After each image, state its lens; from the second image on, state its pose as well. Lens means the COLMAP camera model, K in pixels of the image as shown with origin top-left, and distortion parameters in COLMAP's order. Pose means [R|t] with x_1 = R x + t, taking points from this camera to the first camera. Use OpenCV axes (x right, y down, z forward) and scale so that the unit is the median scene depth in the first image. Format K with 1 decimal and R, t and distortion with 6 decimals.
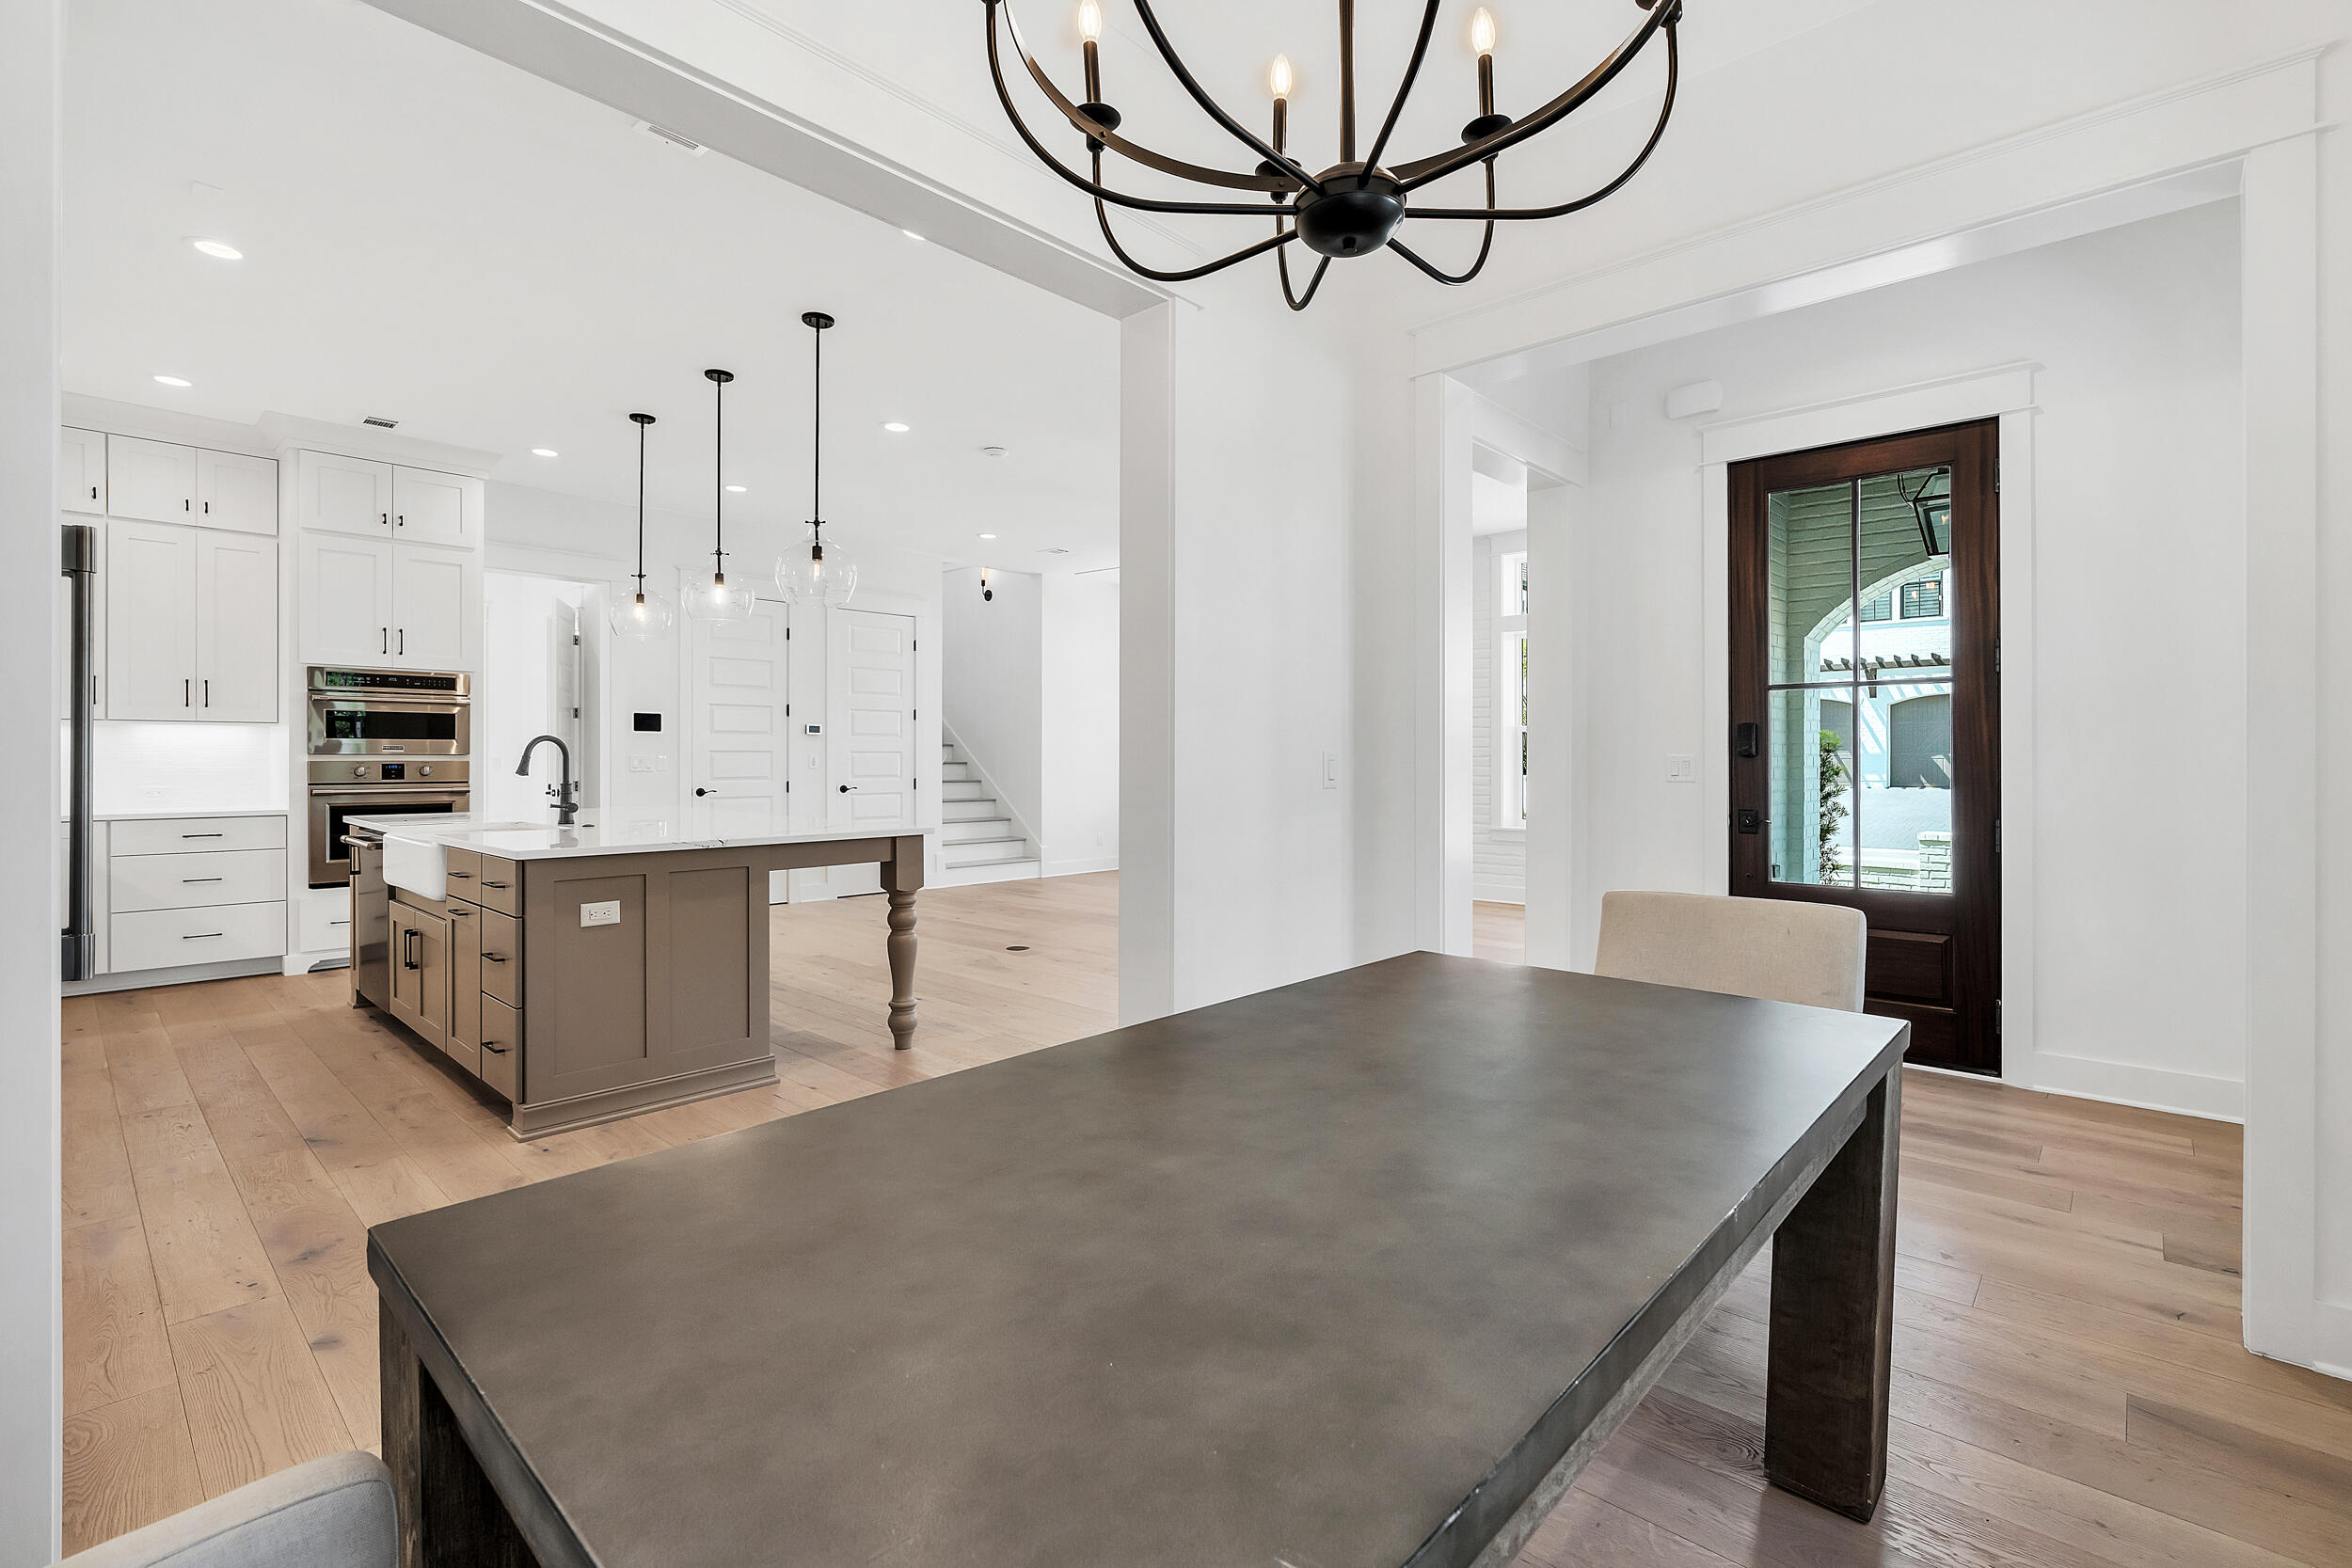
lens RADIAL K [[1067.9, 0, 1179.7], [0, 1067.9, 778.0], [0, 0, 1]] dist [-0.003133, 0.000293]
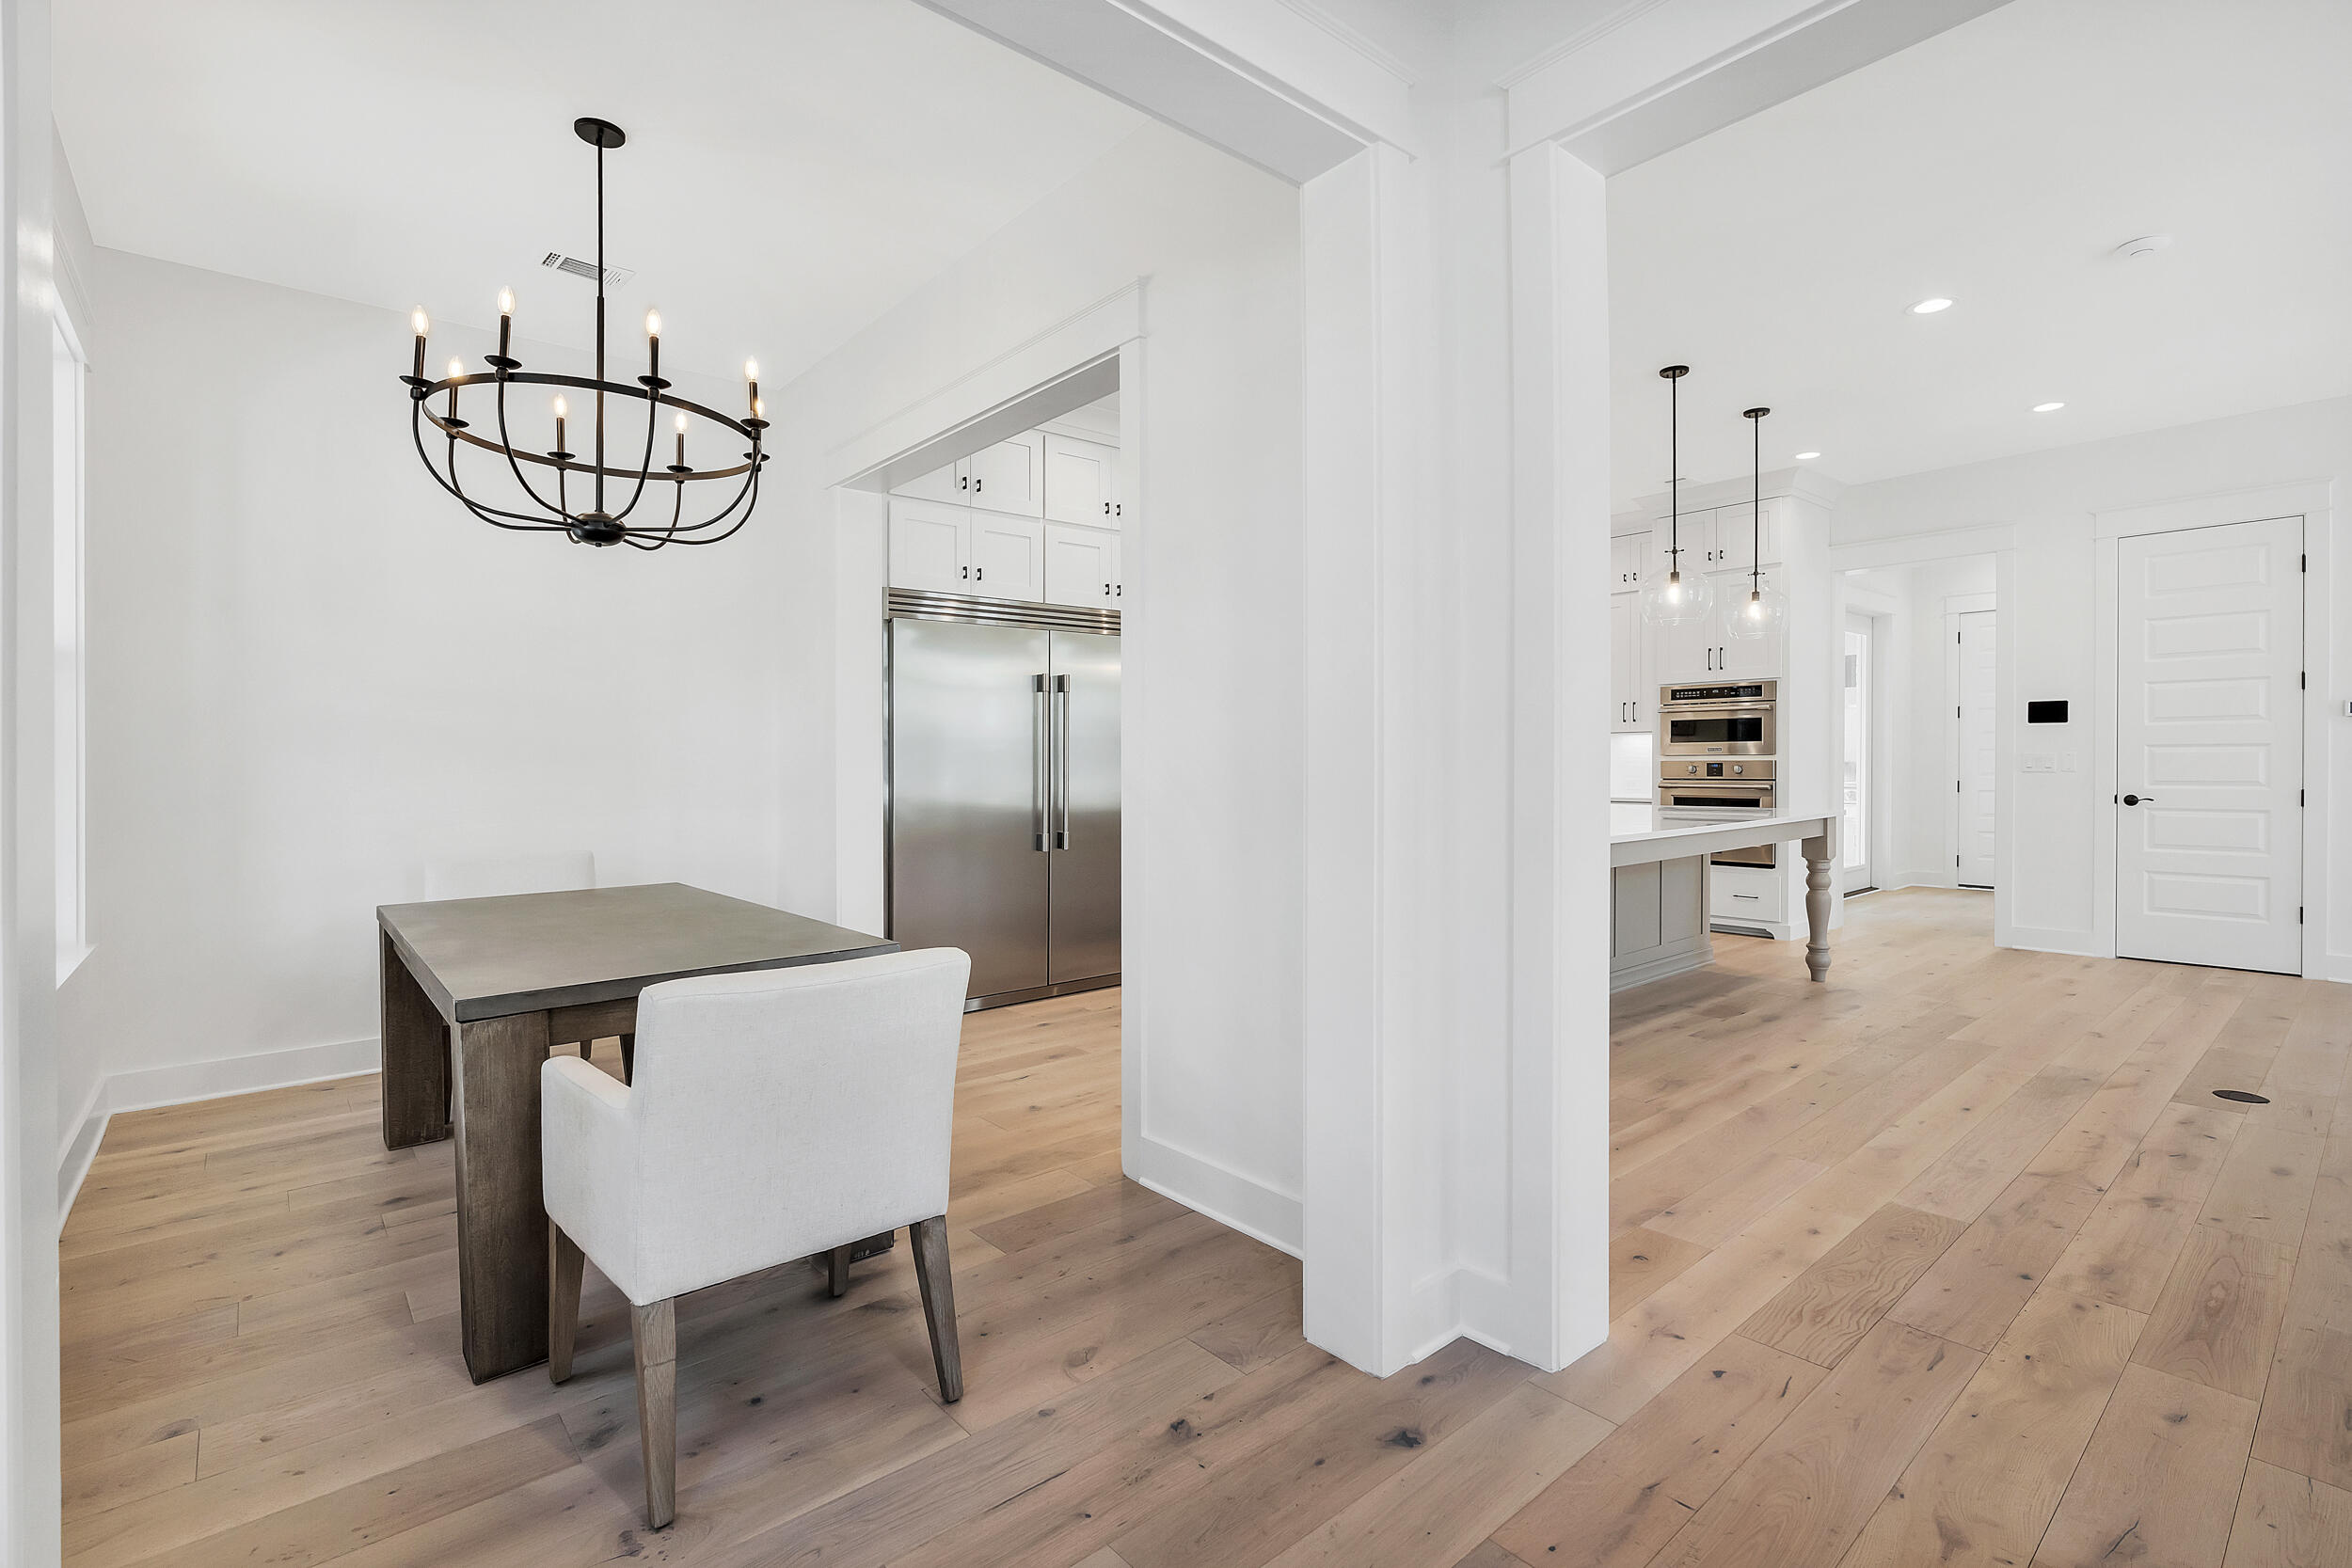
lens RADIAL K [[1067.9, 0, 1178.2], [0, 1067.9, 766.9], [0, 0, 1]] dist [-0.003133, 0.000293]
pose [[-0.095991, 0.005592, -0.995366, 0.484861], [-0.010645, 0.999921, 0.006644, -0.010568], [0.995325, 0.011233, -0.095924, 0.518390]]
